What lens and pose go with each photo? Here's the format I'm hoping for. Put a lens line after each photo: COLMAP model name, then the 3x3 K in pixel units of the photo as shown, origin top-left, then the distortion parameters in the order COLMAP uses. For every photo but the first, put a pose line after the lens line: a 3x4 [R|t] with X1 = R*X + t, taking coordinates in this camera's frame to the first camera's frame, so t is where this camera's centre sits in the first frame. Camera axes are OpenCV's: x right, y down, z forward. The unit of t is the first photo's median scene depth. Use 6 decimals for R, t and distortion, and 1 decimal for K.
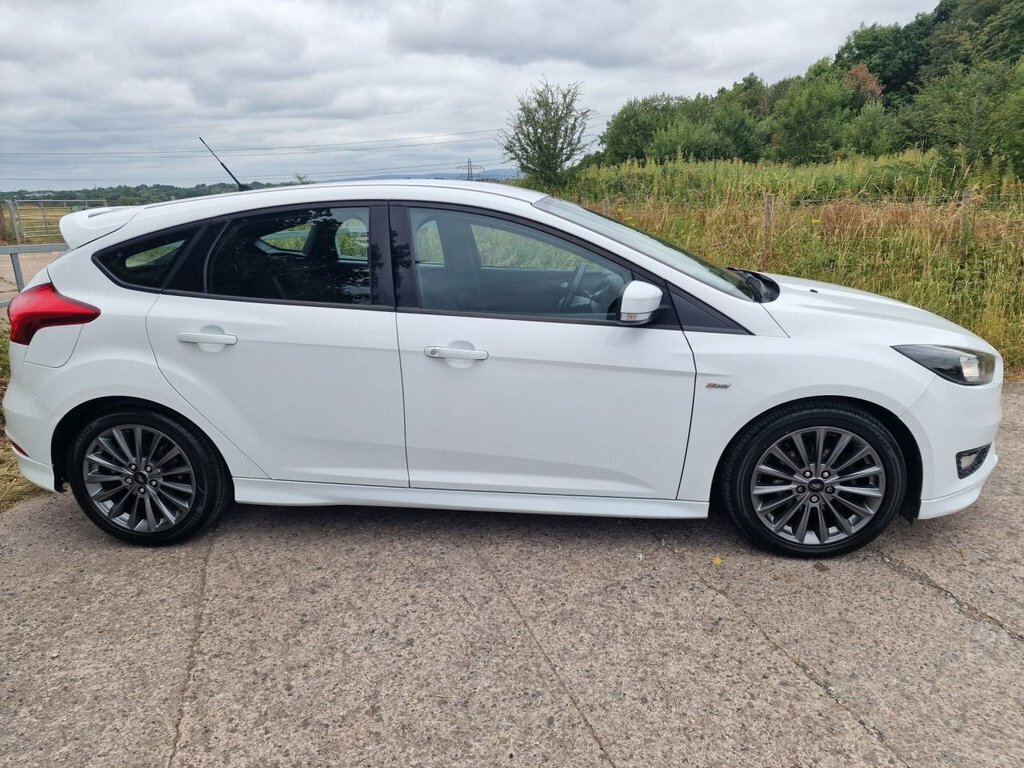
lens RADIAL K [[721.8, 0, 511.0], [0, 721.8, 392.8], [0, 0, 1]] dist [0.037246, -0.034484]
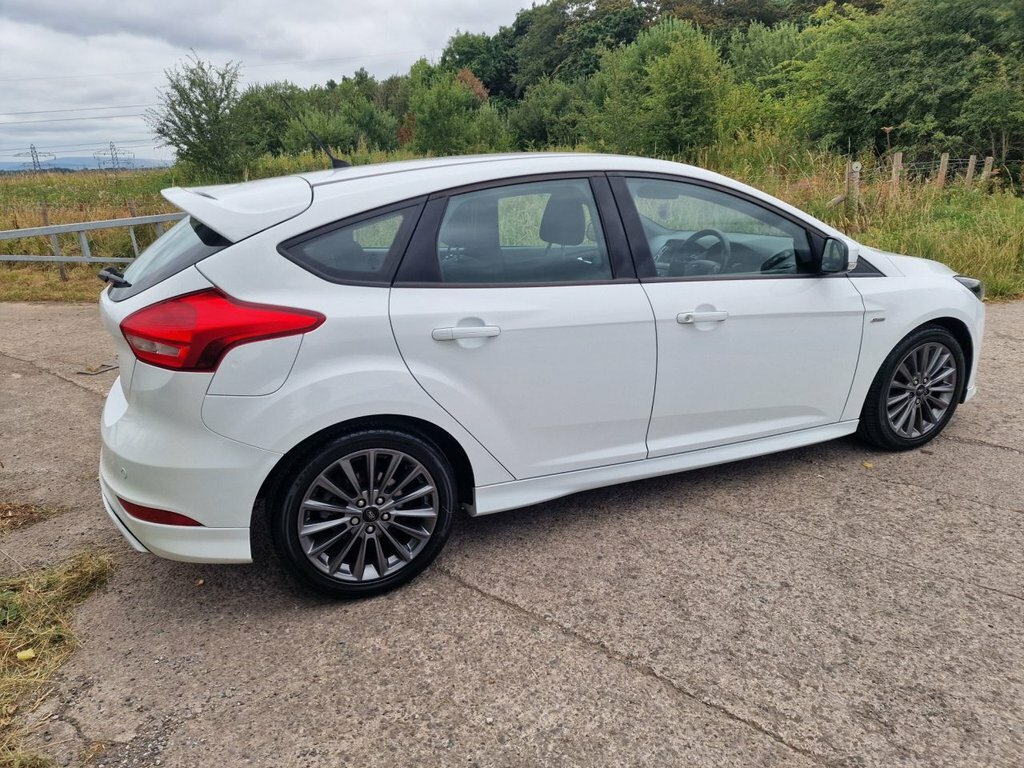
lens RADIAL K [[721.8, 0, 481.3], [0, 721.8, 405.9], [0, 0, 1]] dist [0.037246, -0.034484]
pose [[0.861397, -0.160713, 0.481836, -0.815929], [0.148195, 0.986870, 0.064229, -0.040055], [-0.485832, 0.016079, 0.873904, 0.230841]]
